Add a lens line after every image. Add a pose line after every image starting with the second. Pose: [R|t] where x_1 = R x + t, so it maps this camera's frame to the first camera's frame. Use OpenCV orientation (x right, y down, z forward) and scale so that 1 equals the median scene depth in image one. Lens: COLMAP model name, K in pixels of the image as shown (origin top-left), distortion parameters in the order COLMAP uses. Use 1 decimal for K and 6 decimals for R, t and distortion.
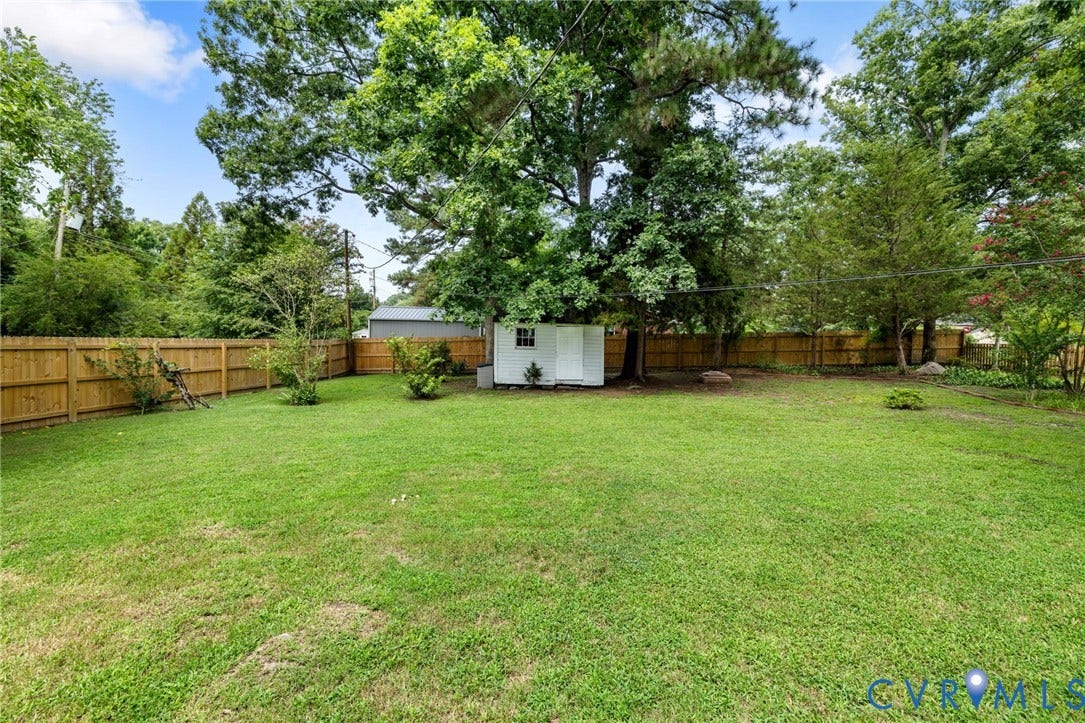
lens RADIAL K [[469.5, 0, 541.4], [0, 469.5, 360.1], [0, 0, 1]] dist [0.005030, 0.000682]
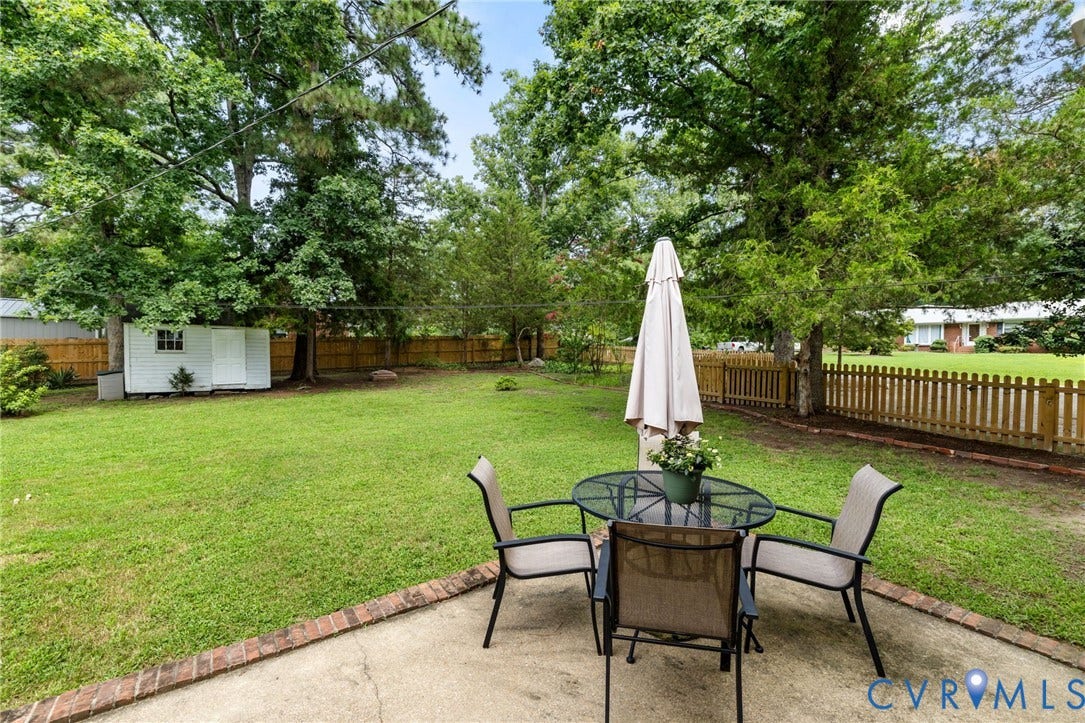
lens RADIAL K [[469.5, 0, 541.4], [0, 469.5, 360.1], [0, 0, 1]] dist [0.005030, 0.000682]
pose [[0.804310, -0.024131, 0.593719, 0.002114], [0.026245, 0.999643, 0.005075, 0.004389], [-0.593629, 0.011500, 0.804656, -0.171009]]
